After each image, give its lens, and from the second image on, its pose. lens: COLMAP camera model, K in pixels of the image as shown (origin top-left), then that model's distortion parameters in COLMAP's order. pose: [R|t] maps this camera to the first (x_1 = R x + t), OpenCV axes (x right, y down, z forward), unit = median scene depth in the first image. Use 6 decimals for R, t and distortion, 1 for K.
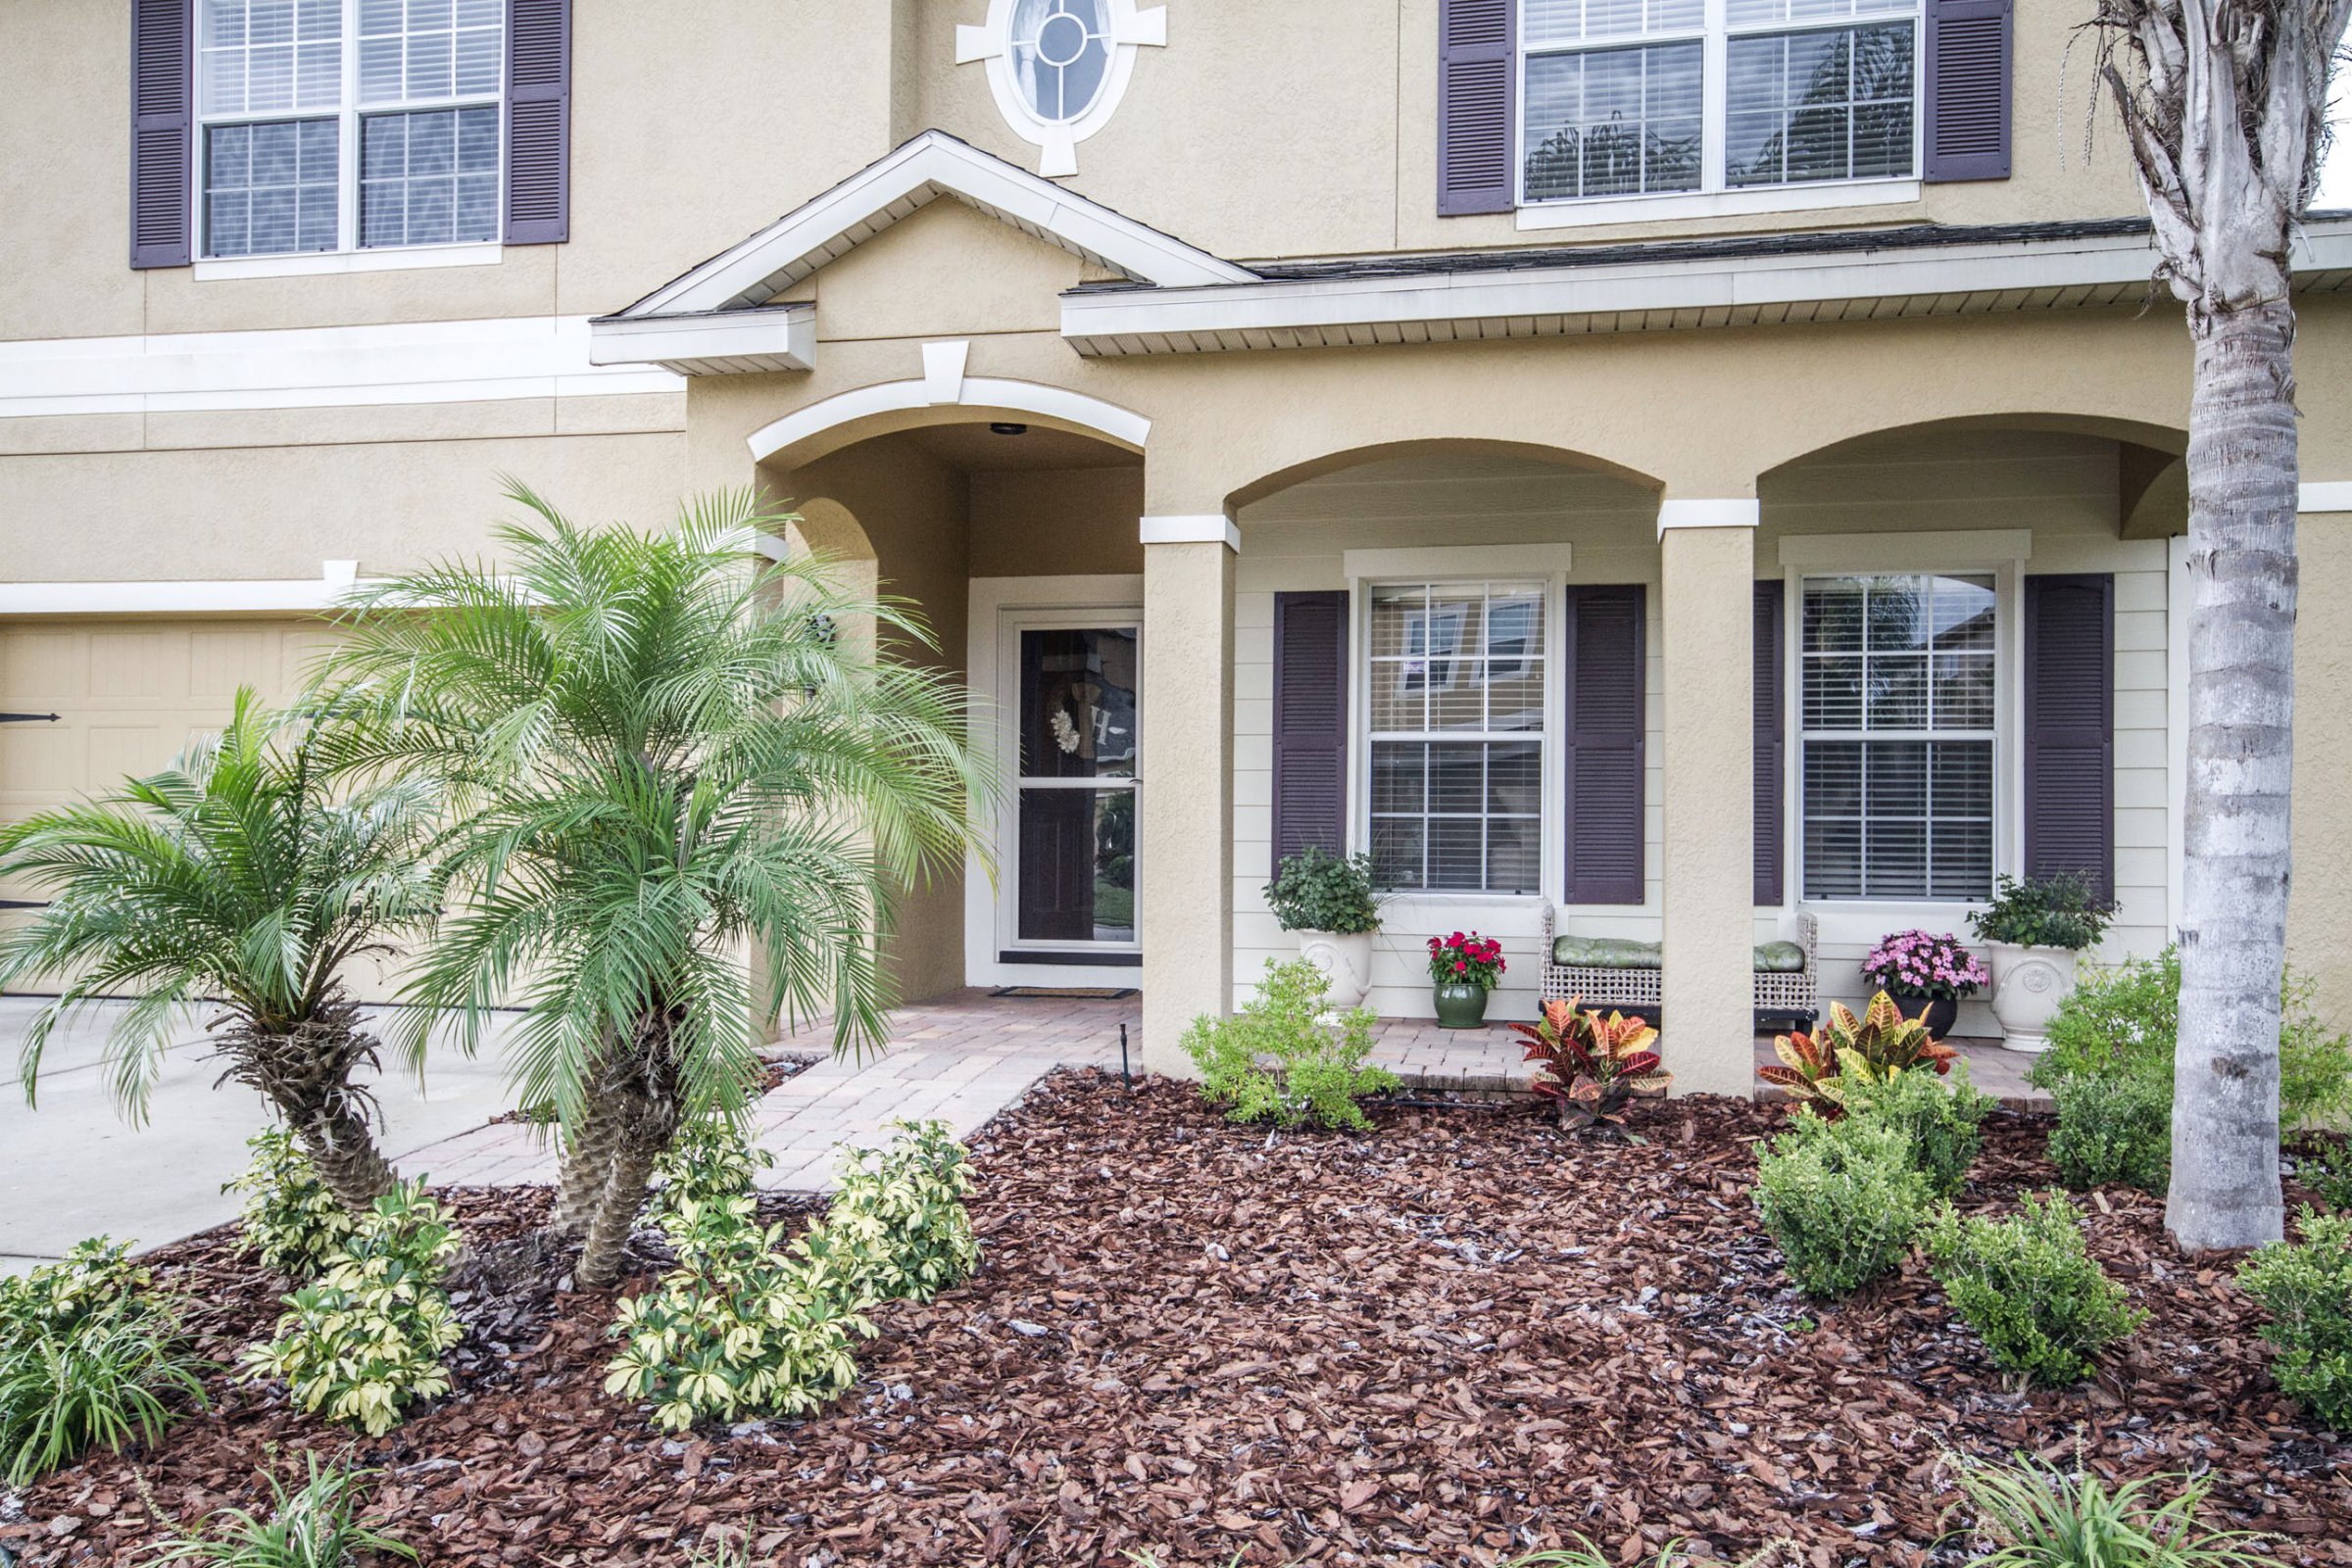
lens RADIAL K [[1905.9, 0, 1172.5], [0, 1905.9, 794.8], [0, 0, 1]] dist [-0.005539, 0.048714]
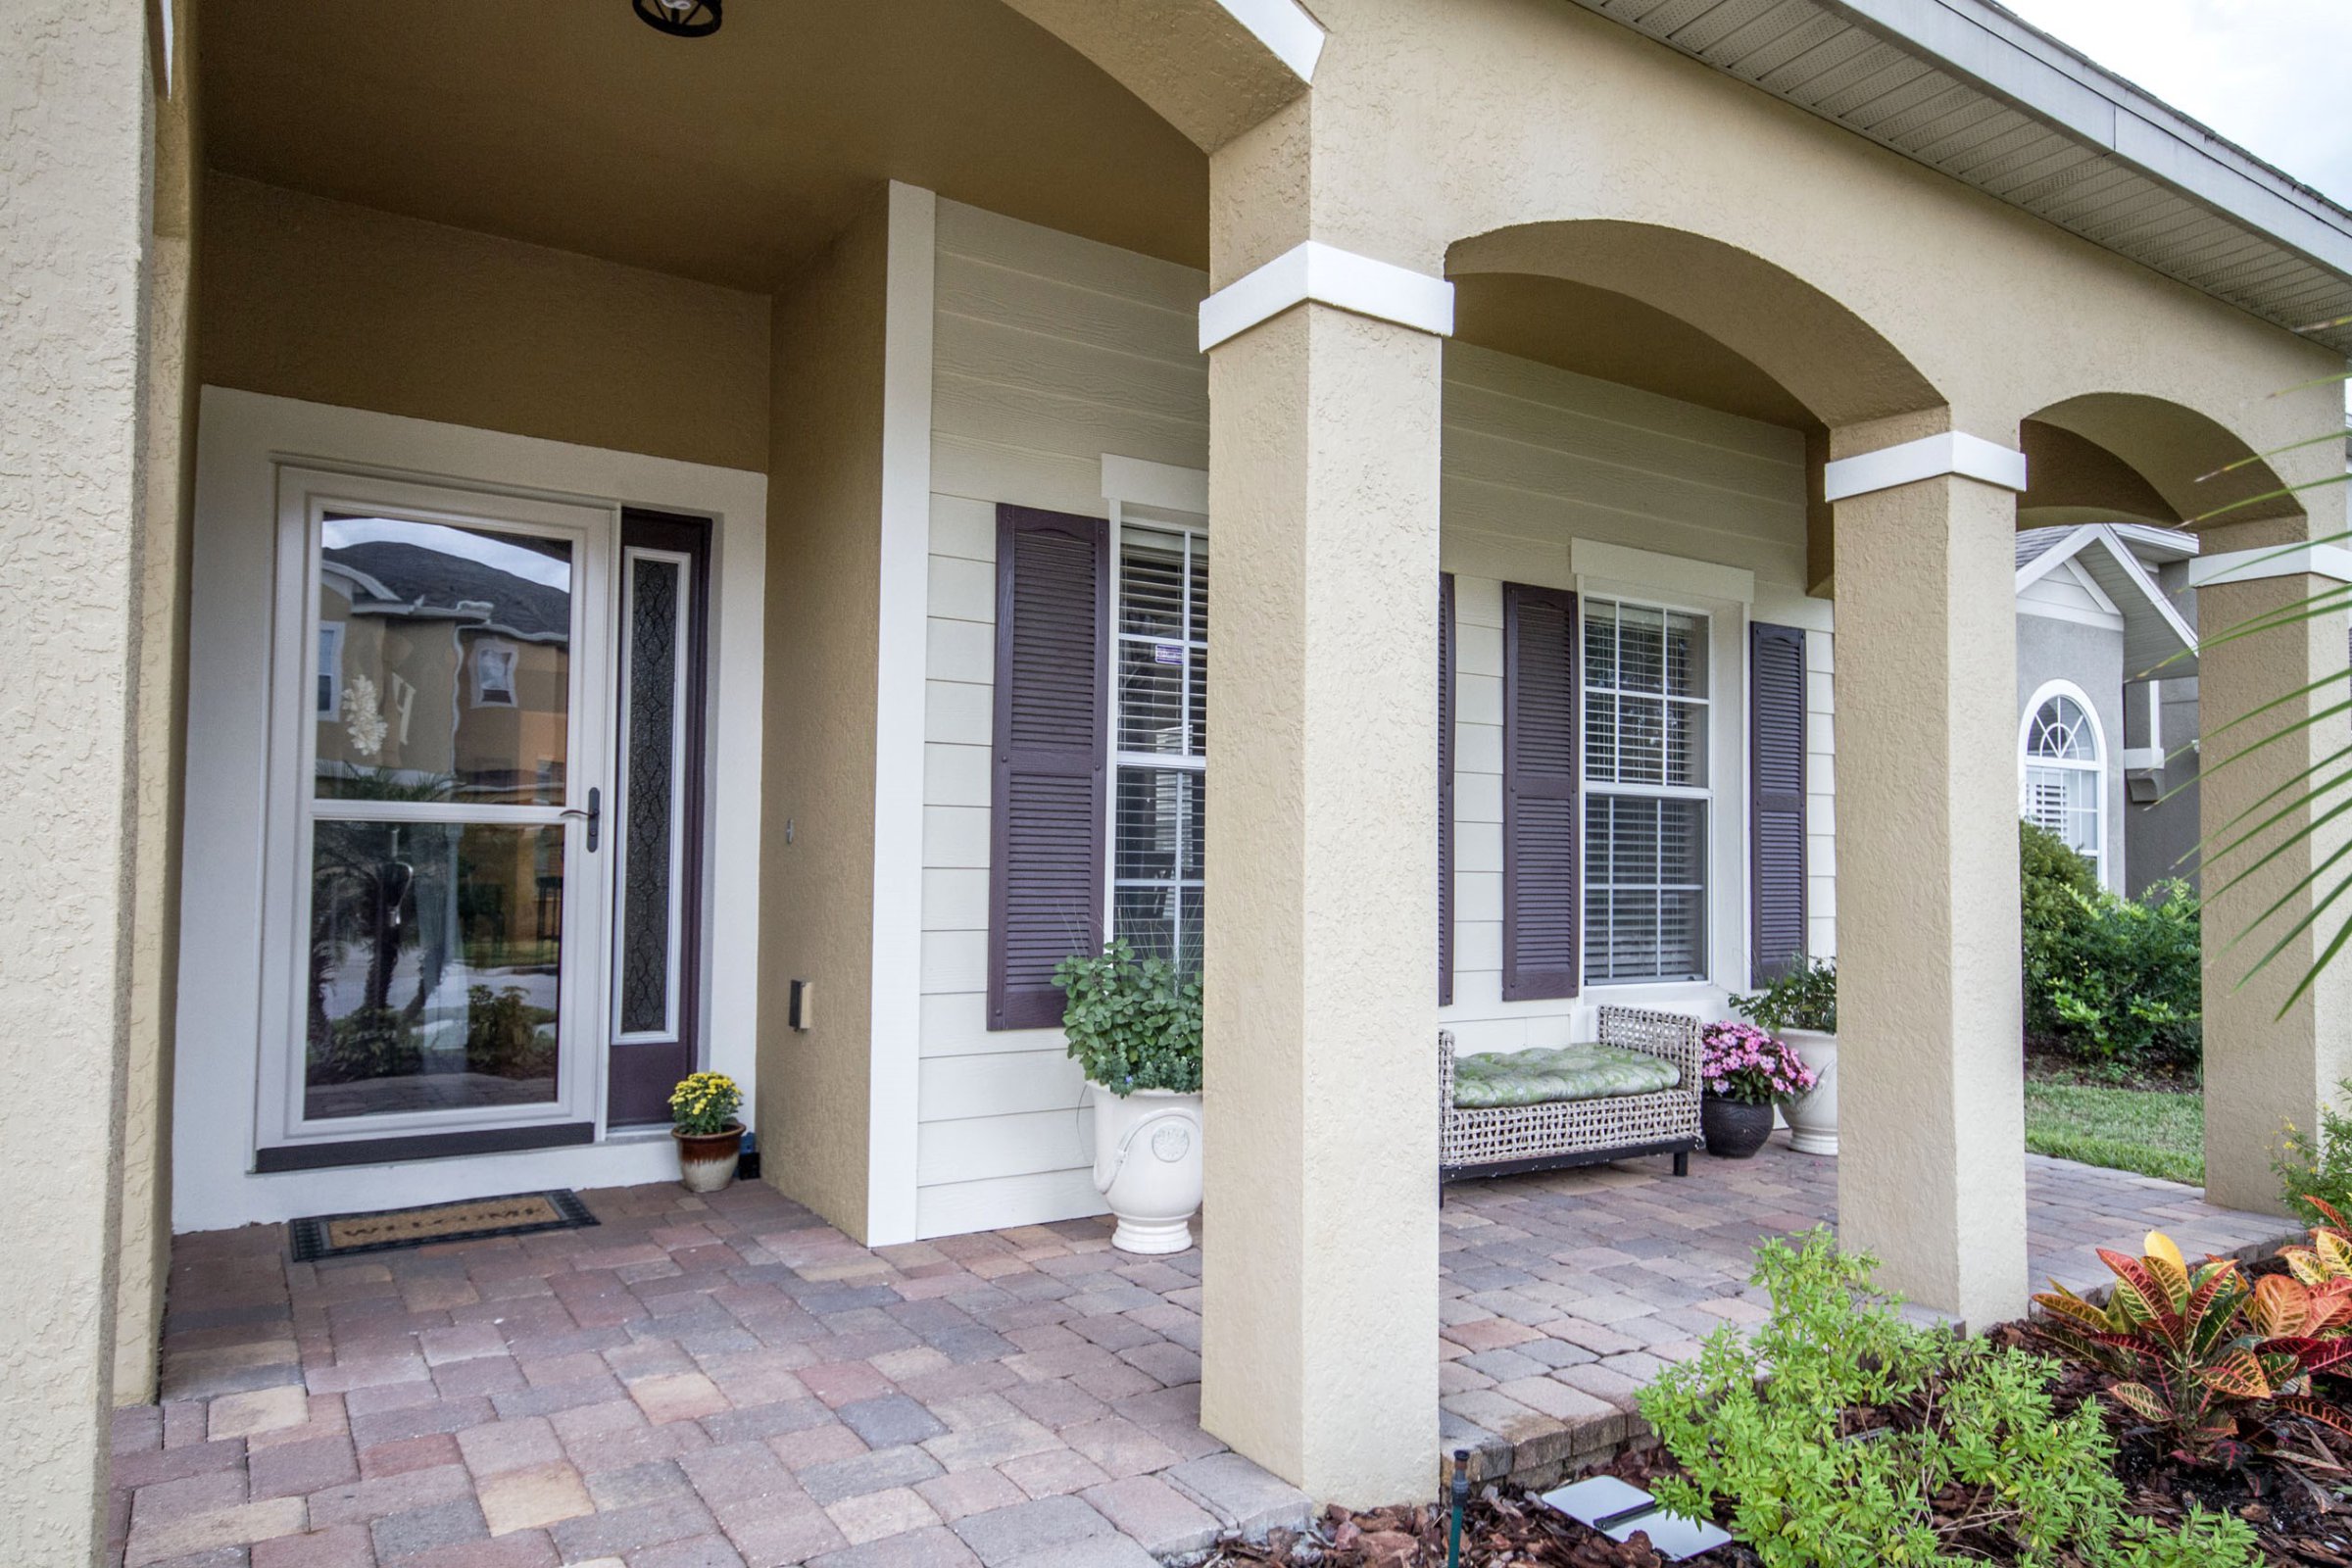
lens RADIAL K [[1486.9, 0, 1176.0], [0, 1486.9, 784.0], [0, 0, 1]] dist [-0.000177, -0.000232]
pose [[0.705250, 0.039979, 0.707830, -0.252033], [-0.022235, 0.999165, -0.034280, -0.006142], [-0.708610, 0.008437, 0.705550, 0.708465]]
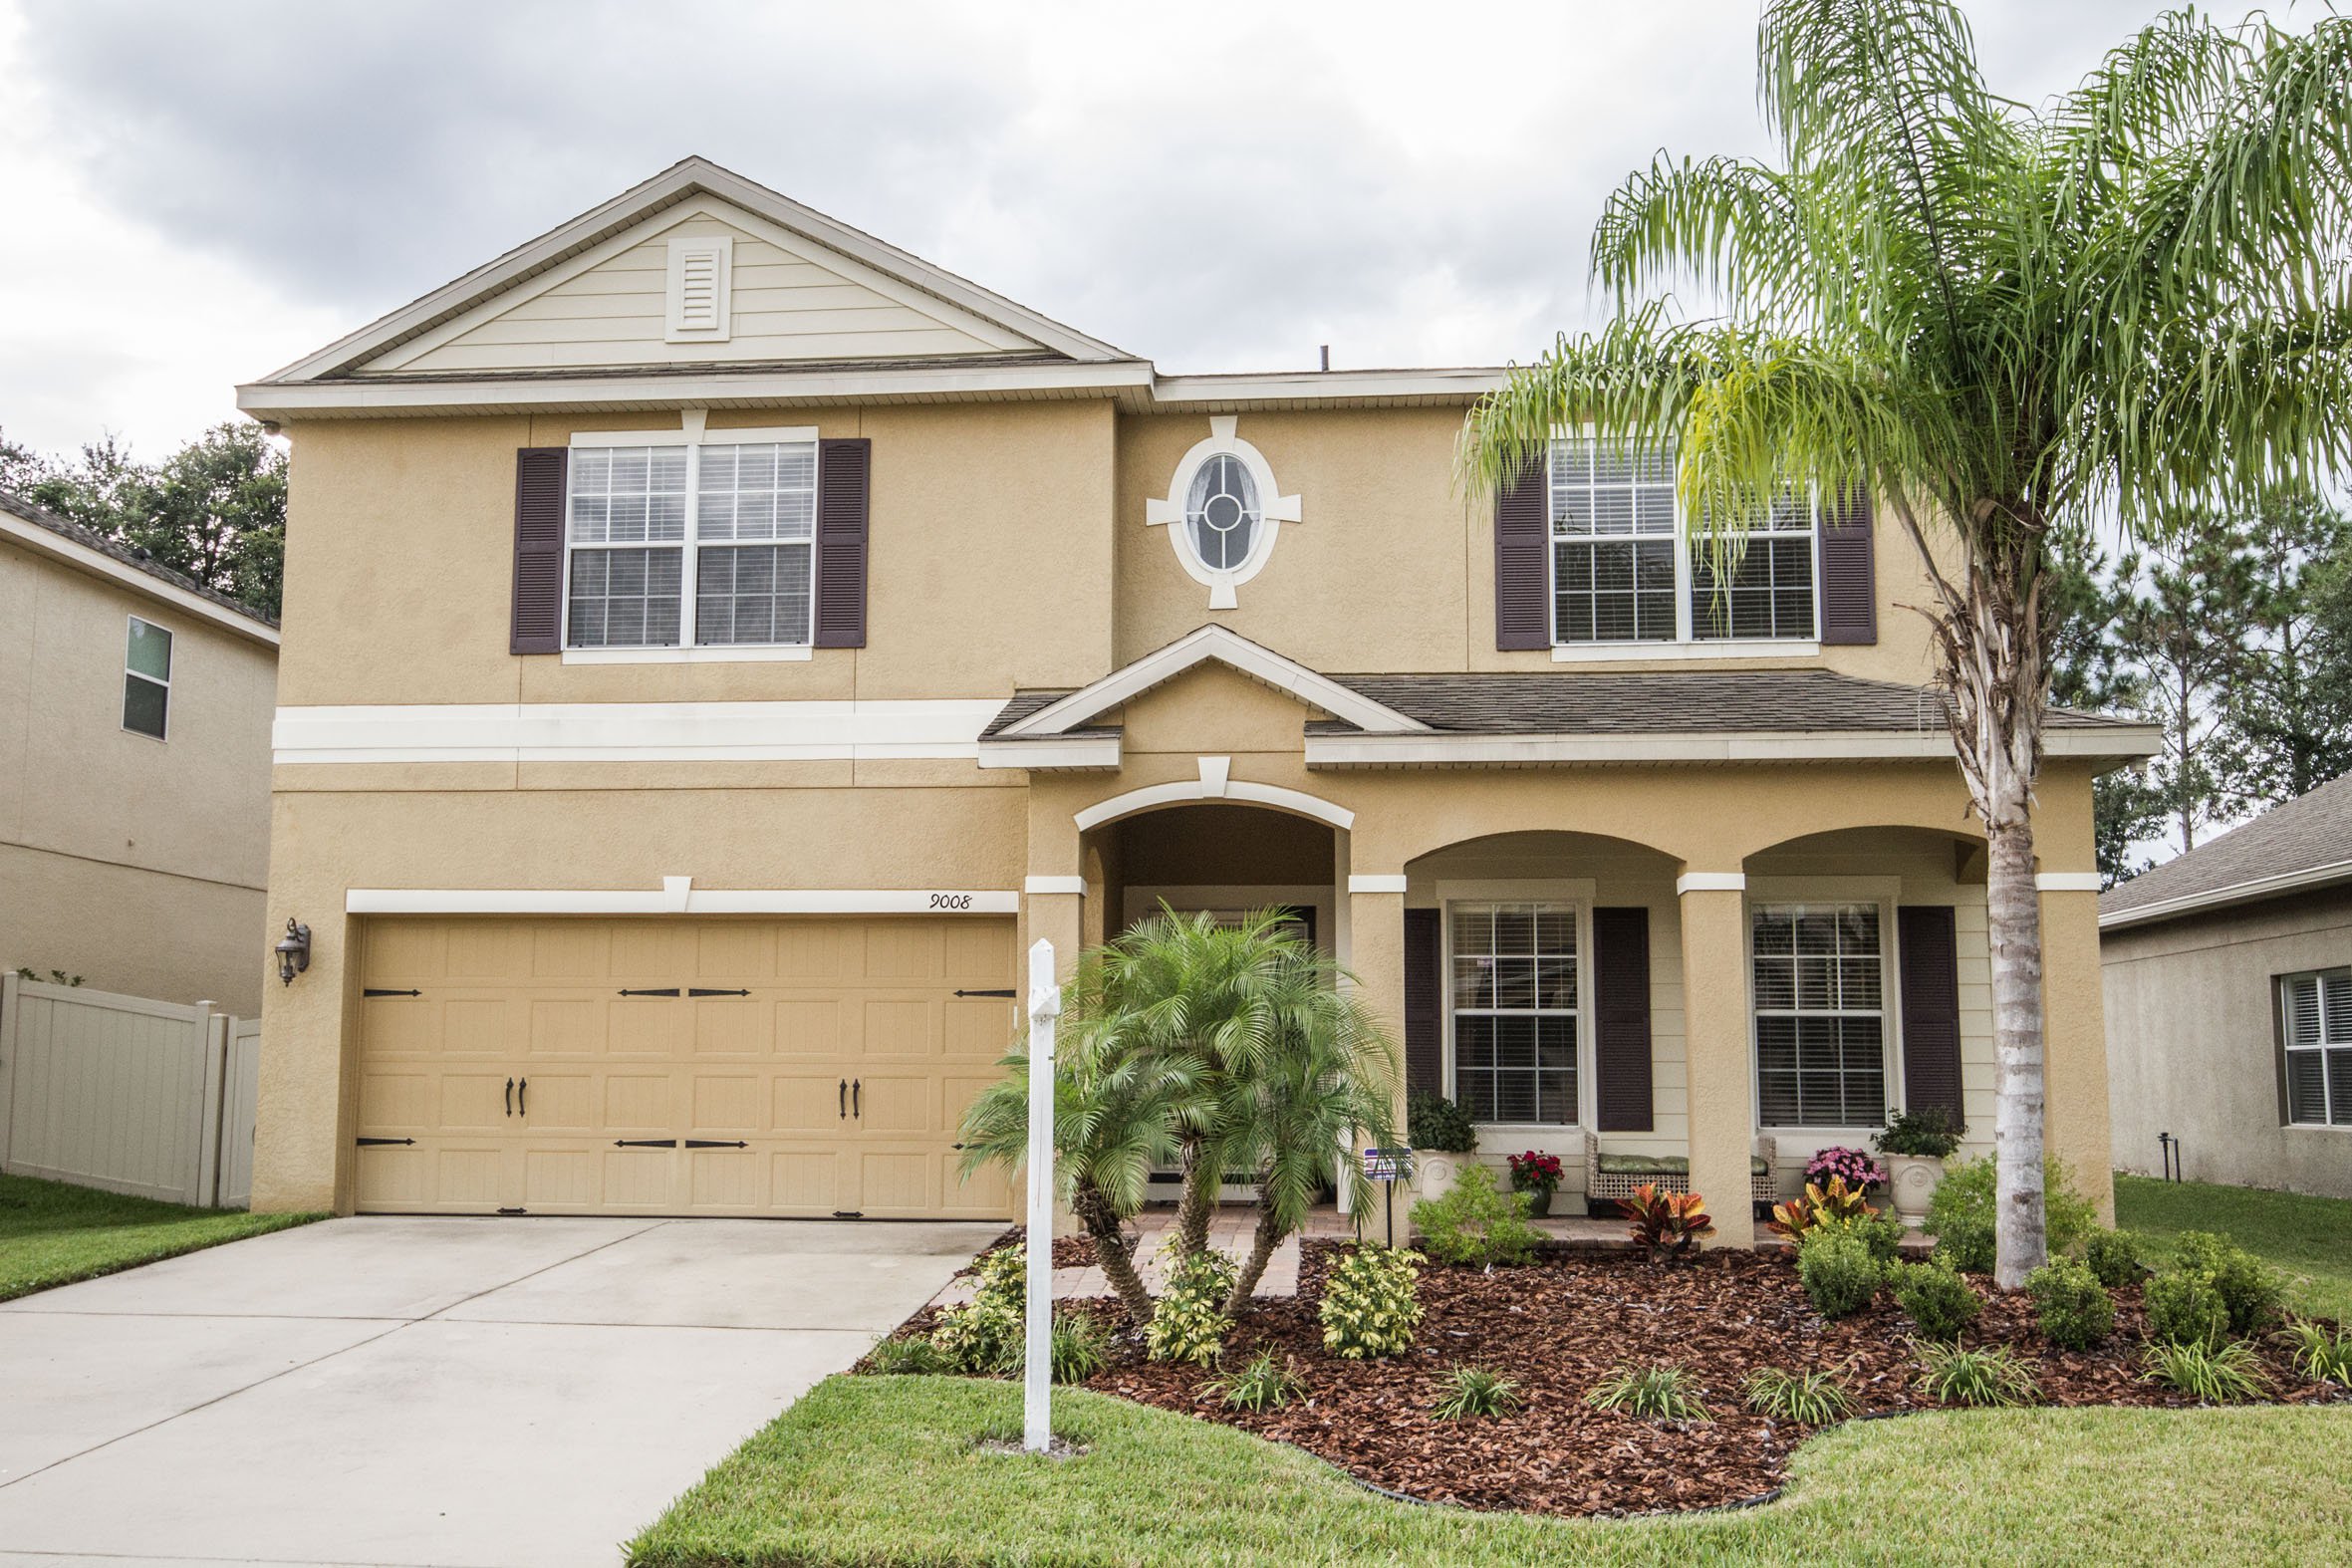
lens RADIAL K [[2350.8, 0, 1093.4], [0, 2350.8, 748.4], [0, 0, 1]] dist [-0.018850, 0.101224]
pose [[0.994309, 0.011245, 0.105935, -0.384221], [0.001231, 0.993135, -0.116969, -0.023702], [-0.106523, 0.116434, 0.987469, -0.780884]]
